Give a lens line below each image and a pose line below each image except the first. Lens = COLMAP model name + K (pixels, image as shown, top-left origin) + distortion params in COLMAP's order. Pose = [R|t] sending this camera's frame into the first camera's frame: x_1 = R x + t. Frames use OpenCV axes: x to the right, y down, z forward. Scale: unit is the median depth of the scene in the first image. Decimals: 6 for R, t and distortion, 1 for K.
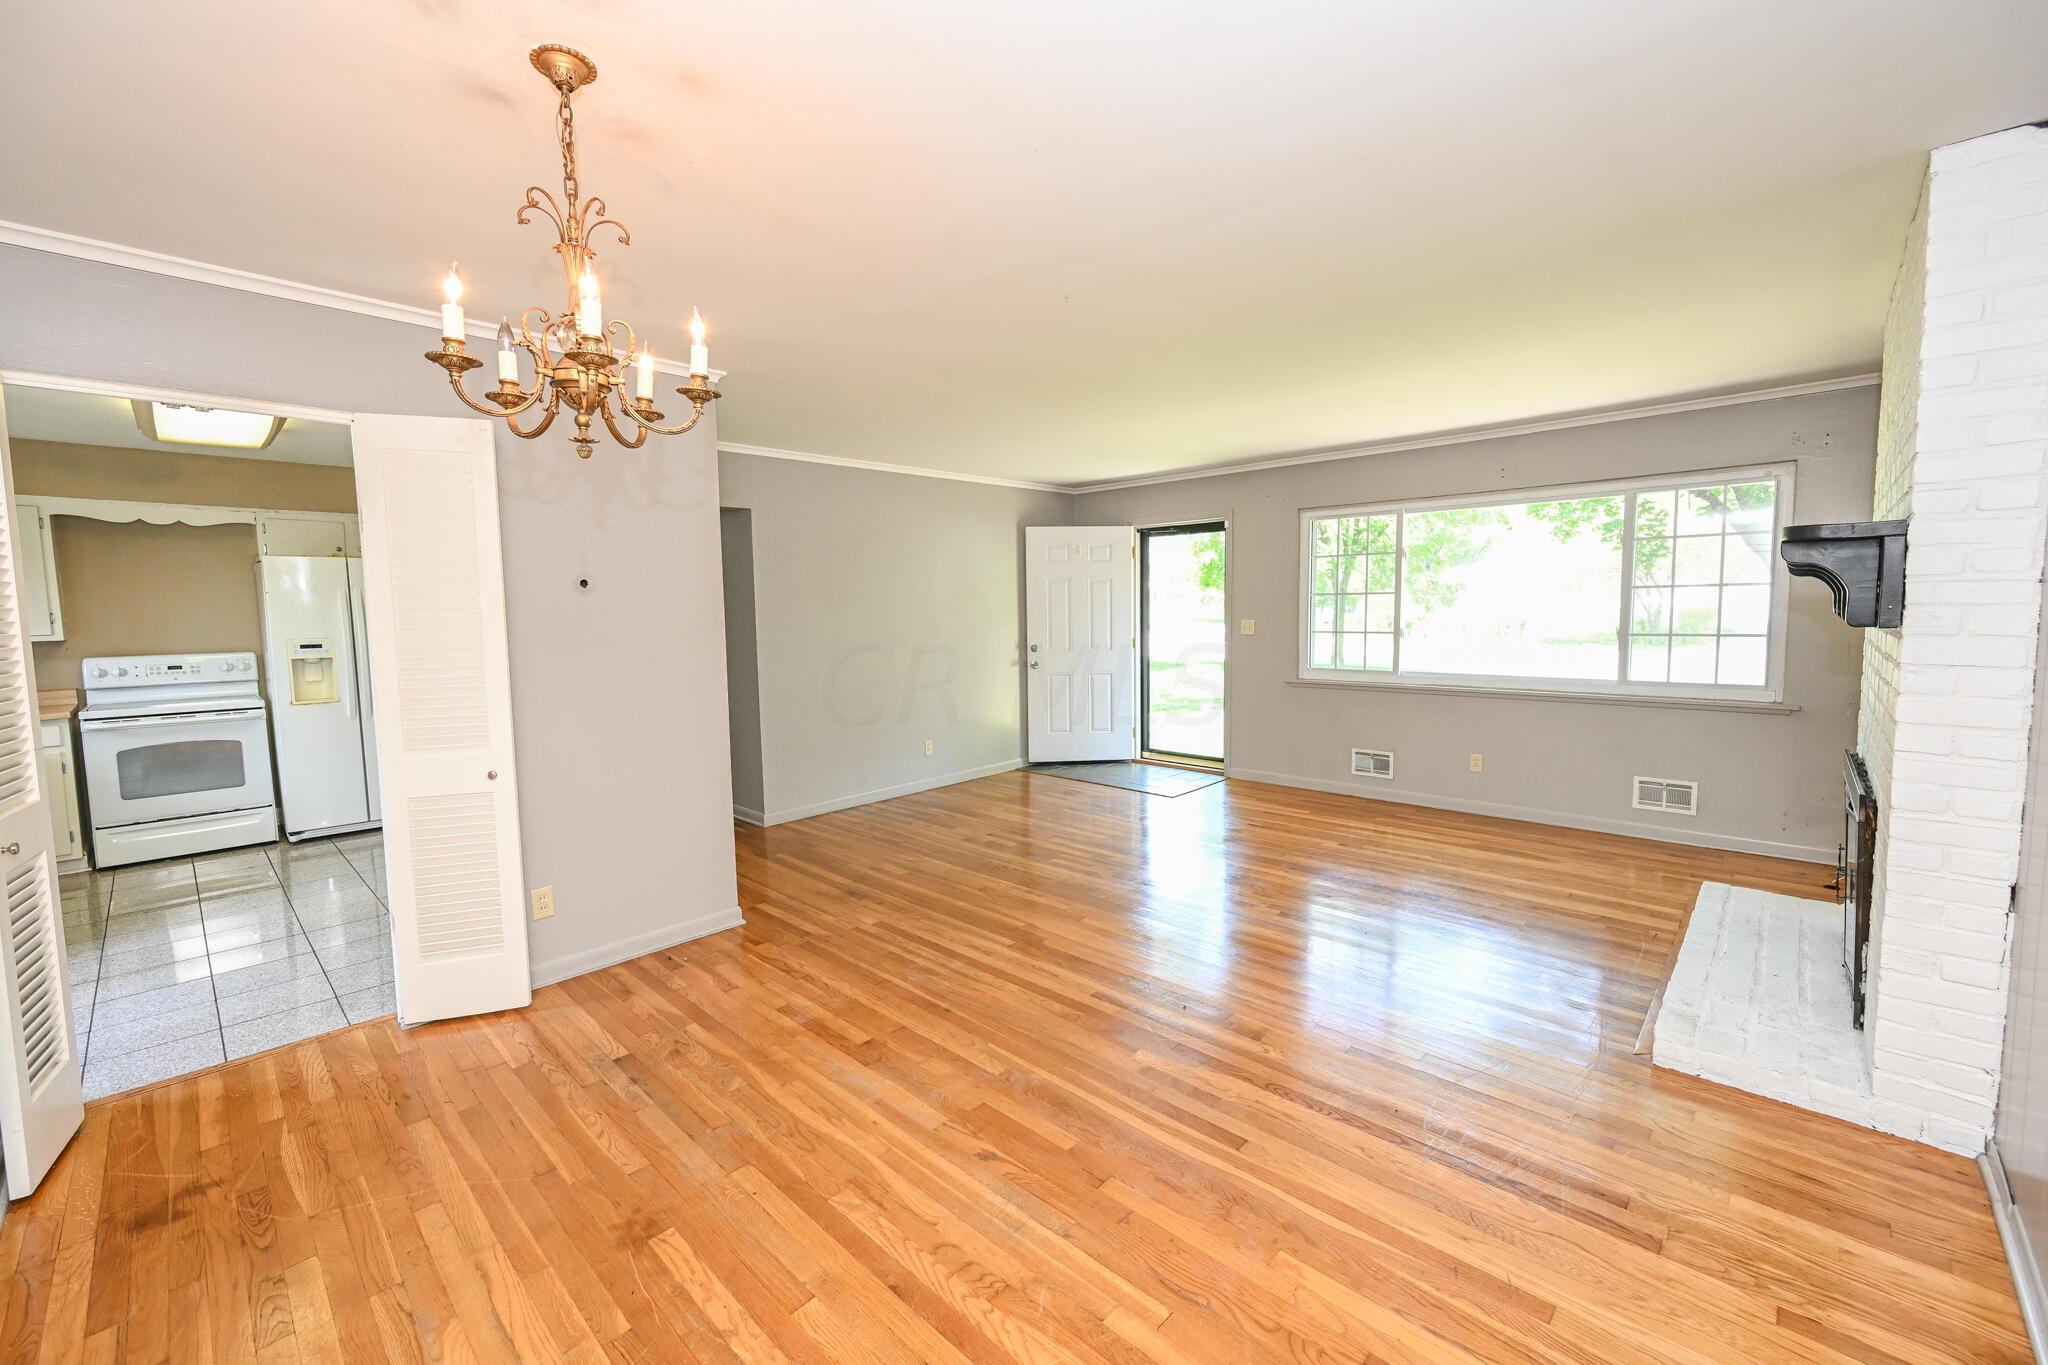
lens RADIAL K [[821.0, 0, 1022.1], [0, 821.0, 675.0], [0, 0, 1]] dist [-0.000708, 0.000043]
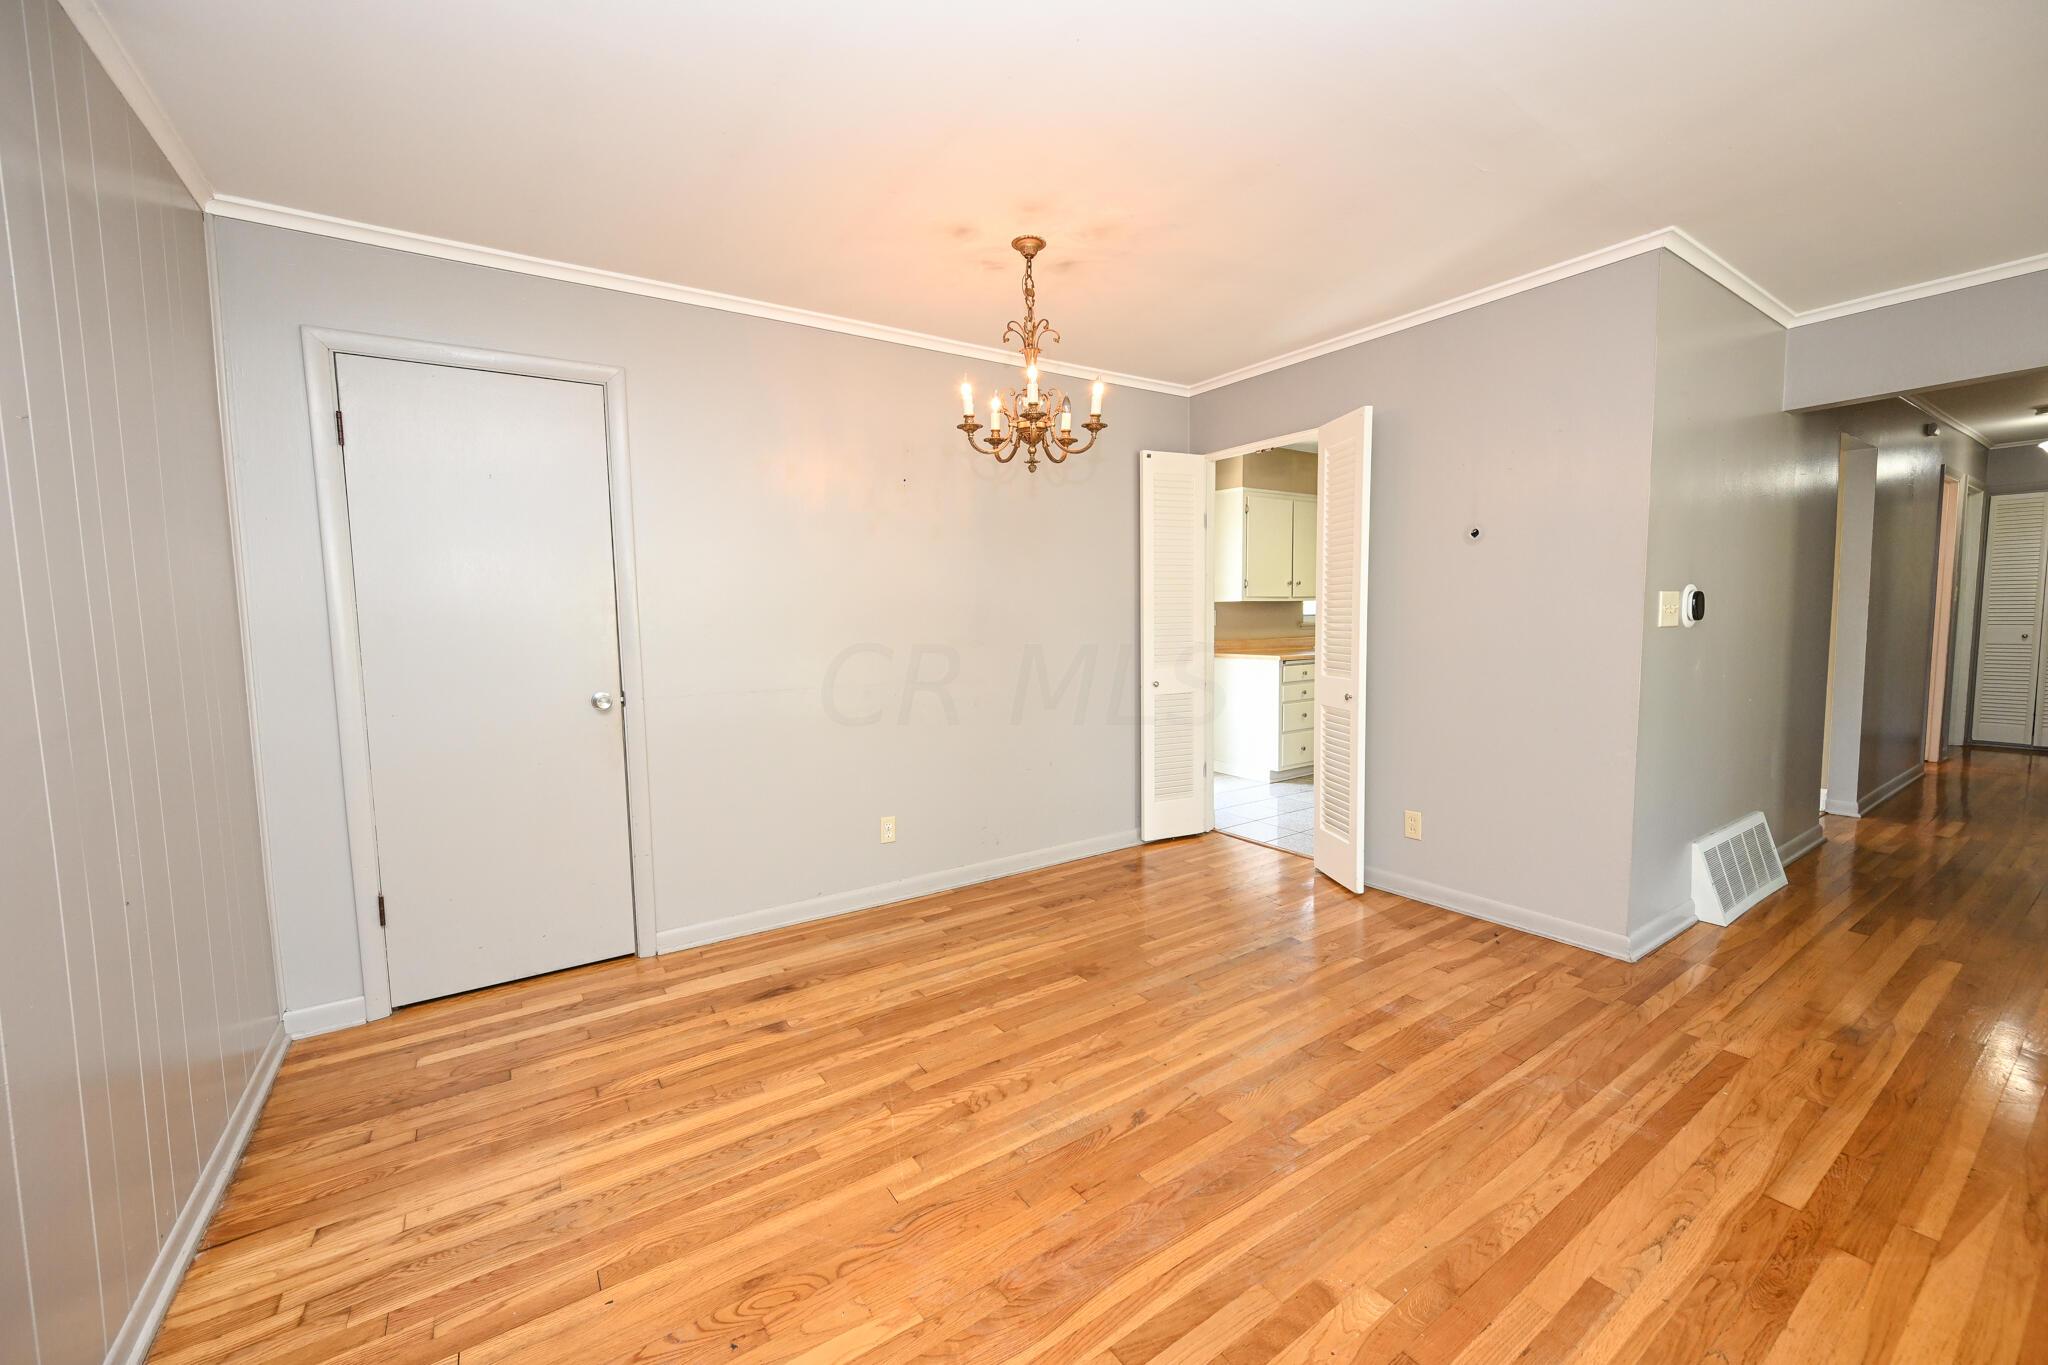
lens RADIAL K [[797.2, 0, 1020.5], [0, 797.2, 682.4], [0, 0, 1]] dist [-0.001720, -0.000048]
pose [[-0.215867, 0.103822, -0.970887, 0.396540], [-0.055750, 0.991398, 0.118411, -0.010001], [0.974830, 0.079688, -0.208222, 0.481057]]
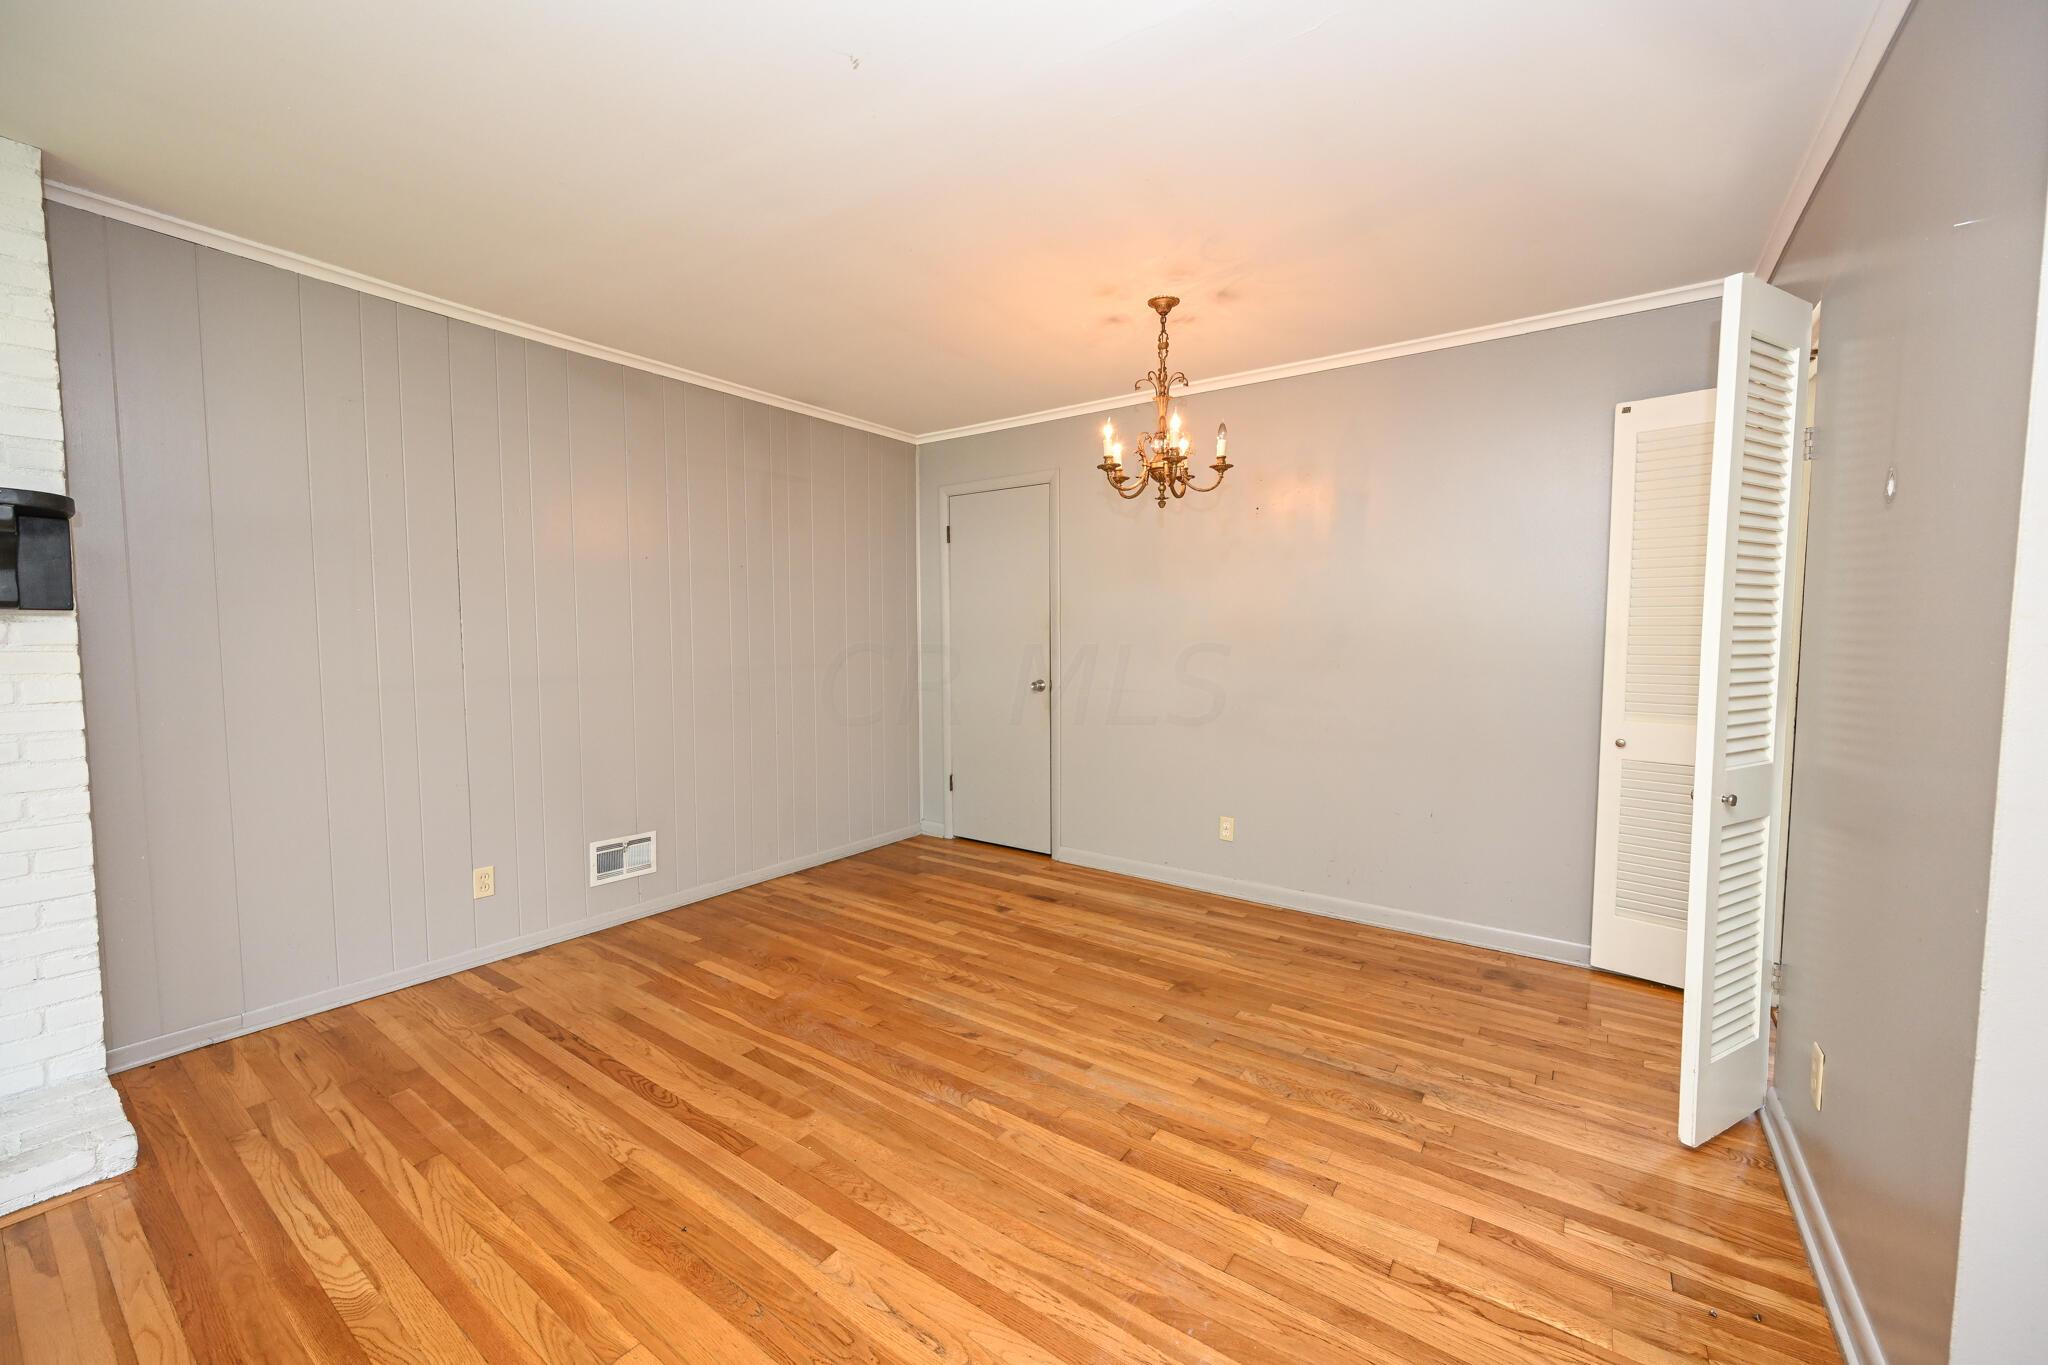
lens RADIAL K [[796.5, 0, 1024.1], [0, 796.5, 686.2], [0, 0, 1]] dist [-0.001966, 0.000106]
pose [[-0.989761, 0.026304, -0.140291, 0.014300], [0.005100, 0.988763, 0.149407, -0.048369], [0.142644, 0.147161, -0.978773, 0.988420]]
